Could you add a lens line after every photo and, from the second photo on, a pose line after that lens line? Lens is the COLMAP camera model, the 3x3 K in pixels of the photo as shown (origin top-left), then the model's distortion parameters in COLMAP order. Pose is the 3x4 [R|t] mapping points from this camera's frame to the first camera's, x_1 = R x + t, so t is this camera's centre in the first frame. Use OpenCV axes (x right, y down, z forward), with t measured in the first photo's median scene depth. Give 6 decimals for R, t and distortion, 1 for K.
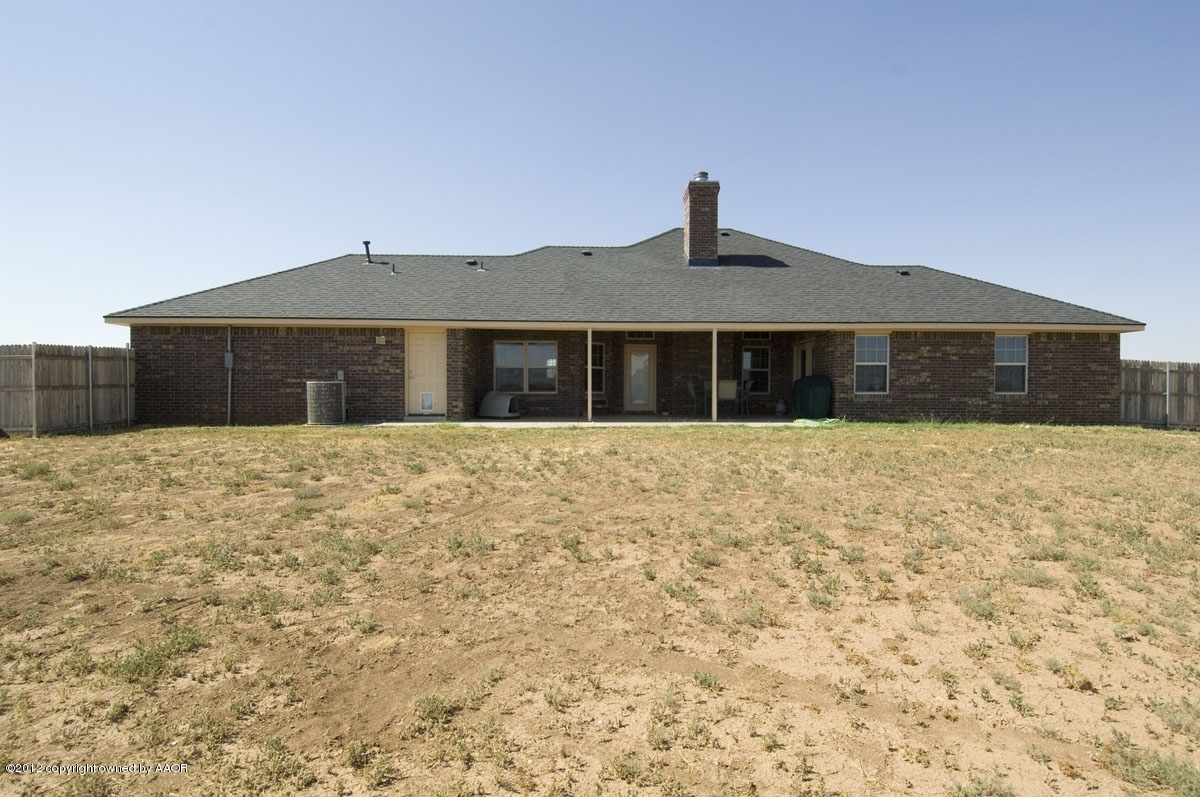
lens RADIAL K [[621.1, 0, 602.1], [0, 621.1, 402.9], [0, 0, 1]] dist [0.051036, -0.054629]
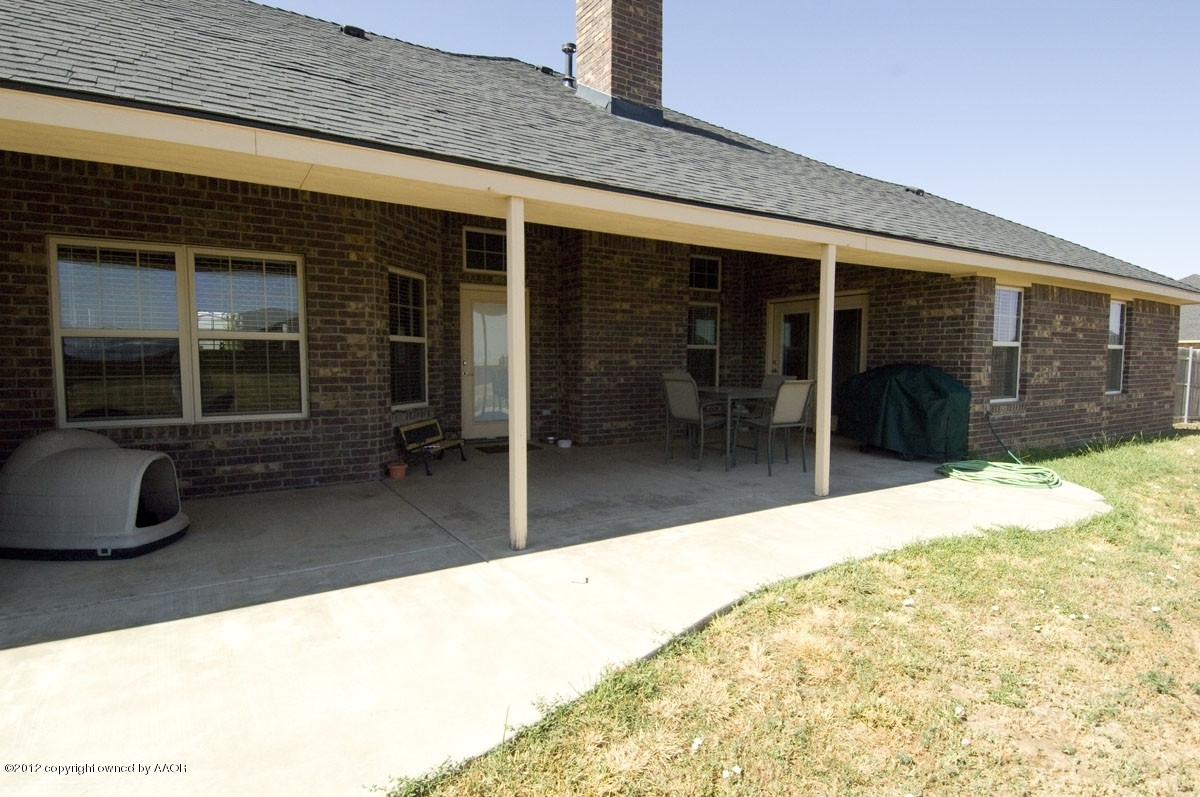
lens RADIAL K [[621.1, 0, 602.1], [0, 621.1, 402.9], [0, 0, 1]] dist [0.051036, -0.054629]
pose [[0.860769, -0.037135, 0.507640, -0.115681], [0.005481, 0.997953, 0.063710, -0.047249], [-0.508967, -0.052058, 0.859211, 0.692627]]
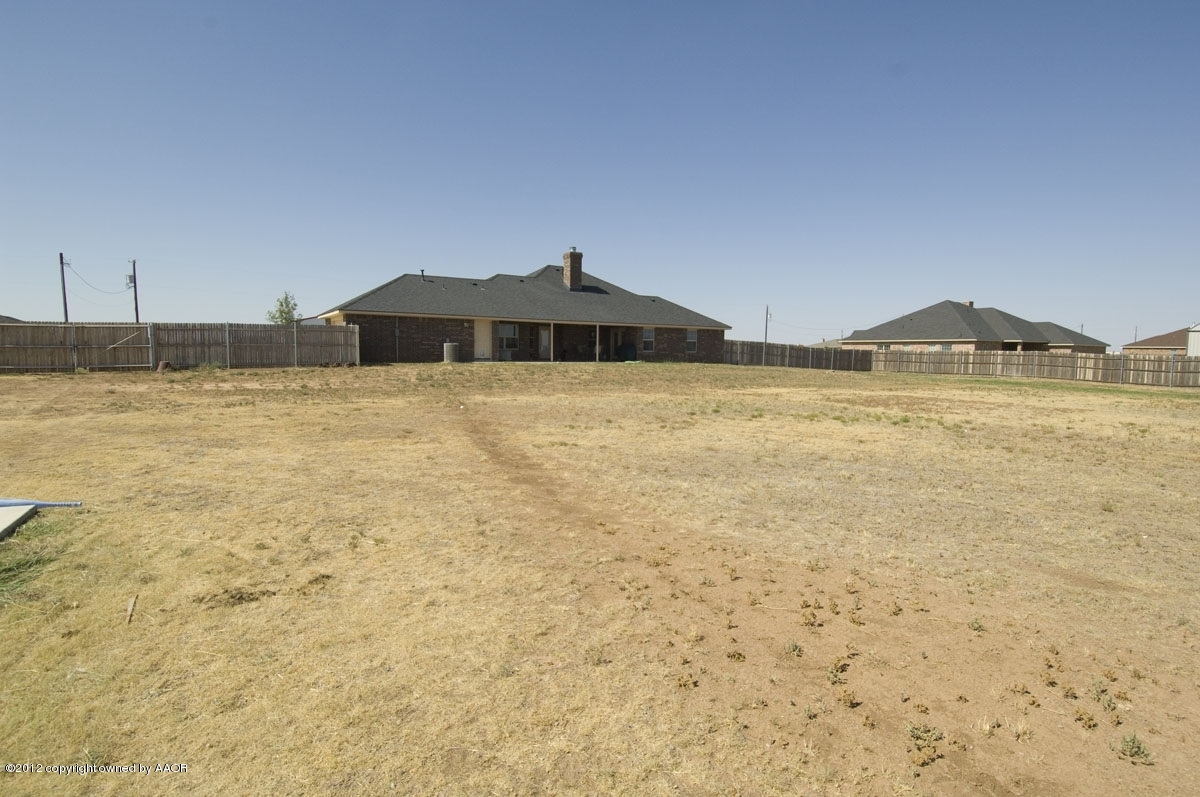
lens RADIAL K [[621.1, 0, 602.1], [0, 621.1, 402.9], [0, 0, 1]] dist [0.051036, -0.054629]
pose [[0.875257, -0.029610, 0.482750, -0.933893], [-0.004263, 0.997613, 0.068919, 0.020187], [-0.483639, -0.062380, 0.873042, -1.100755]]
